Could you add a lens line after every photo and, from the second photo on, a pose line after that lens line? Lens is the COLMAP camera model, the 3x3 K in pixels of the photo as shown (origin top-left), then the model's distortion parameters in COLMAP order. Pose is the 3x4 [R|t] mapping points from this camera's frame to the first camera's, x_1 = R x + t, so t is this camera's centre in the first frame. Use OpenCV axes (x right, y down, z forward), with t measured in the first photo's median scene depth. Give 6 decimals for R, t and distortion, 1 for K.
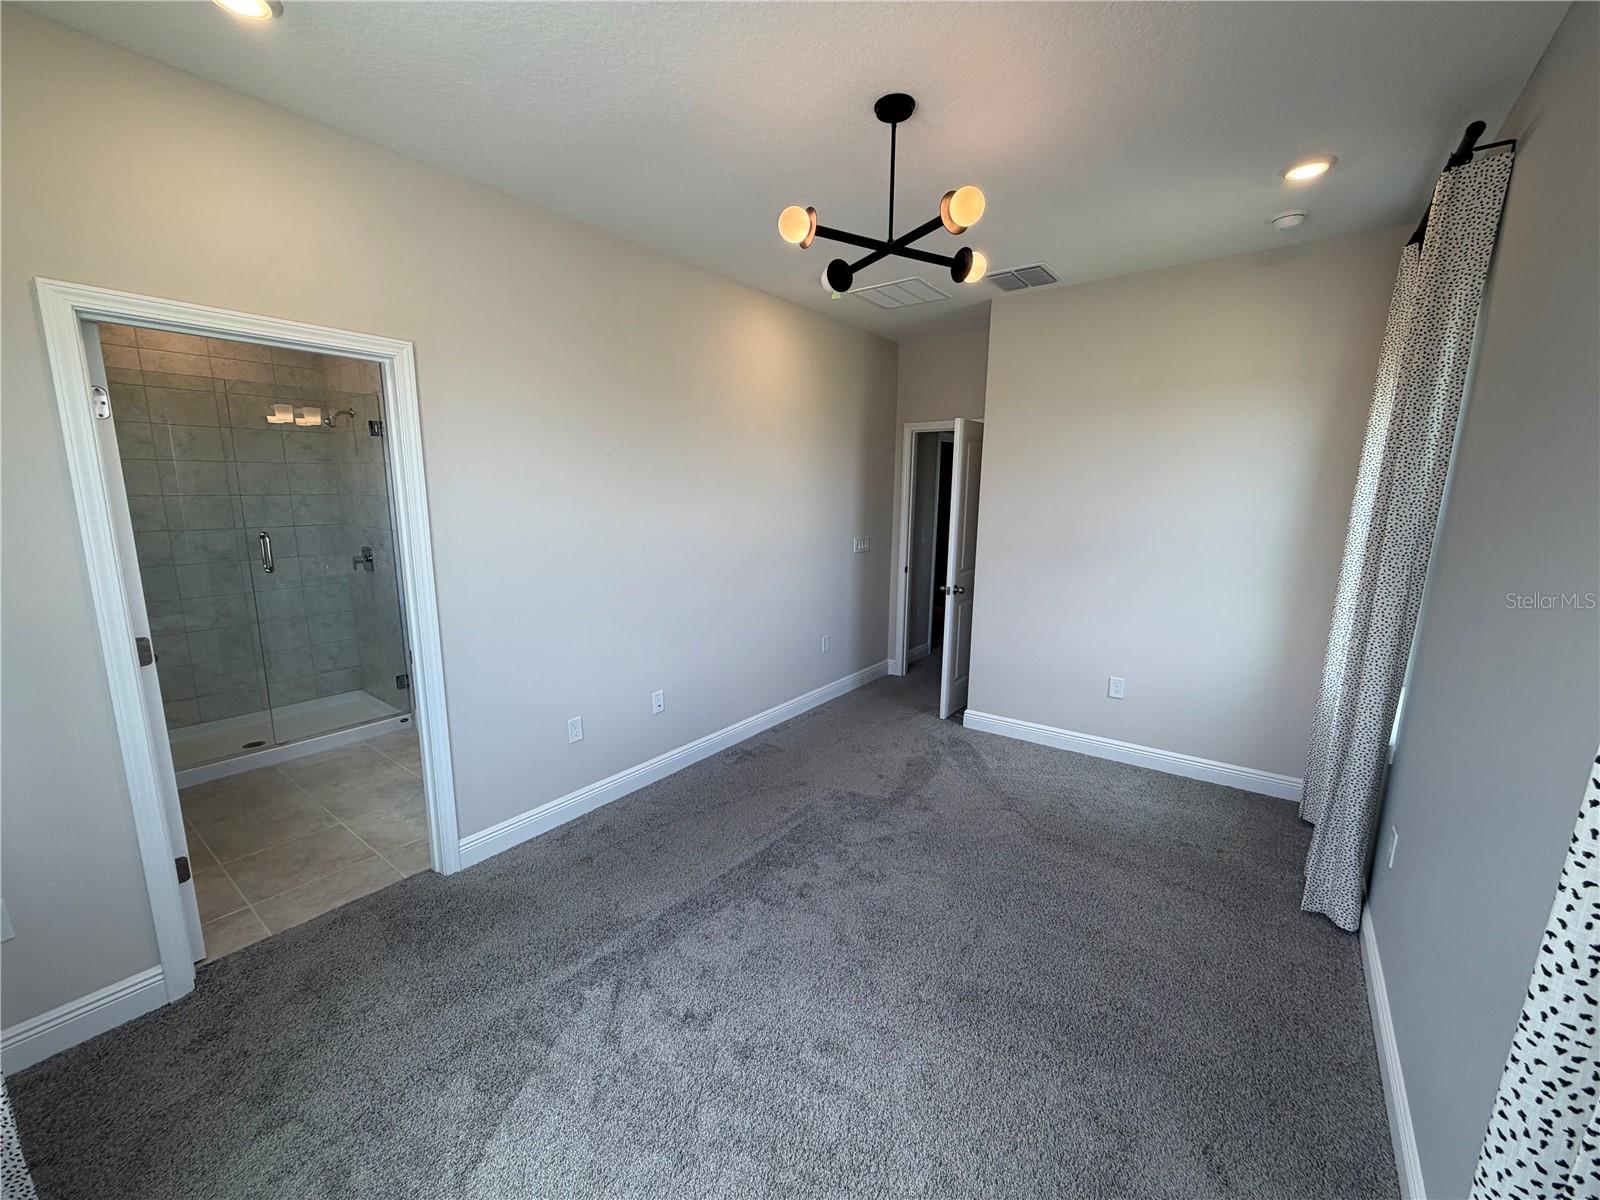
lens RADIAL K [[637.6, 0, 796.9], [0, 637.6, 604.4], [0, 0, 1]] dist [-0.000449, -0.000430]
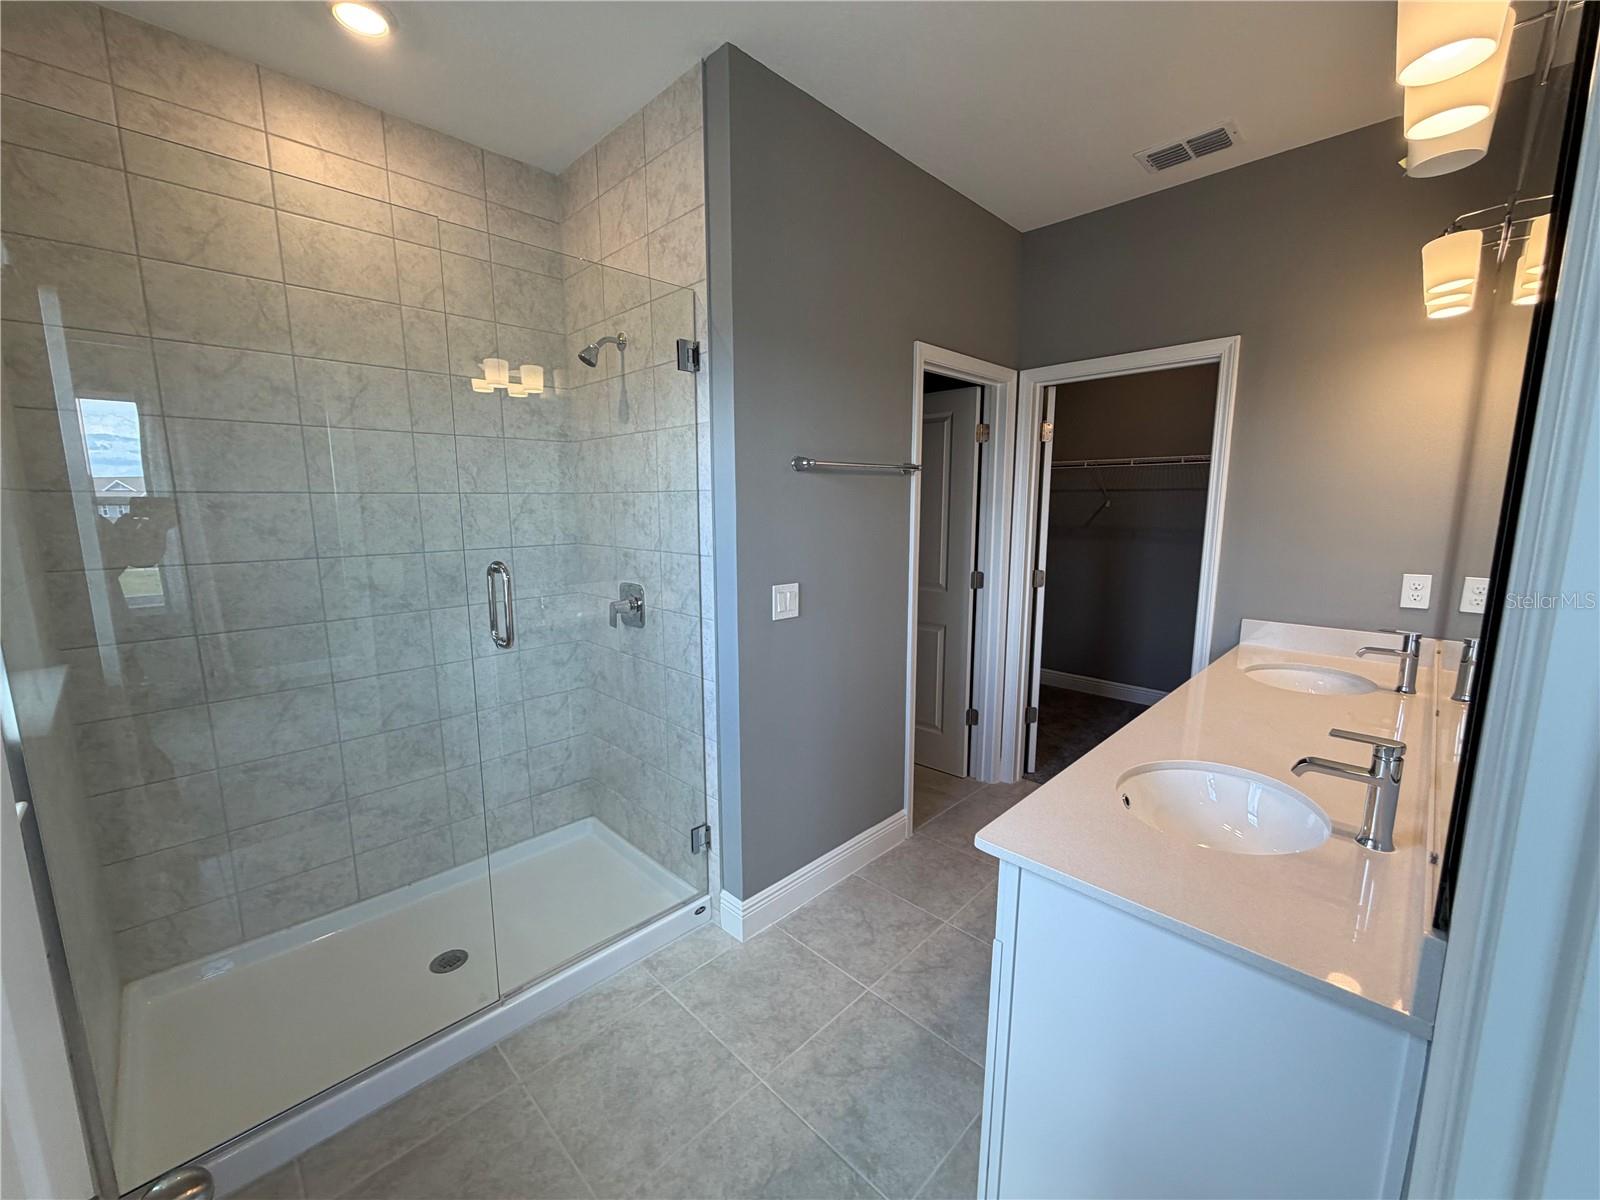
lens RADIAL K [[637.6, 0, 796.9], [0, 637.6, 604.4], [0, 0, 1]] dist [-0.000449, -0.000430]
pose [[0.990418, 0.009449, -0.137777, -0.464945], [-0.012828, 0.999638, -0.023659, -0.062521], [0.137503, 0.025200, 0.990181, 0.476884]]
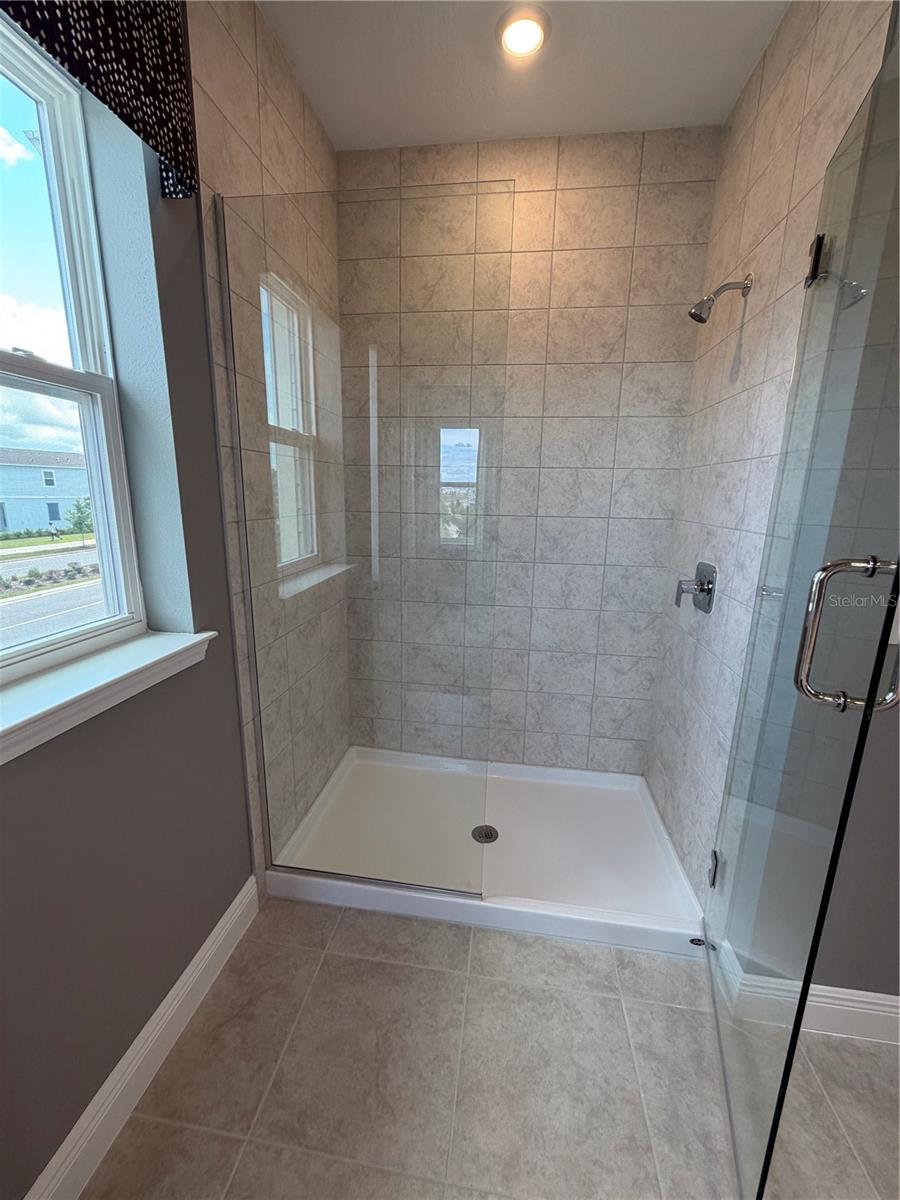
lens RADIAL K [[478.2, 0, 449.1], [0, 478.2, 596.9], [0, 0, 1]] dist [0.001239, 0.000038]
pose [[0.486454, 0.187921, -0.853257, -0.452183], [-0.175352, 0.977723, 0.115362, -0.074496], [0.855929, 0.093502, 0.508570, 0.641814]]
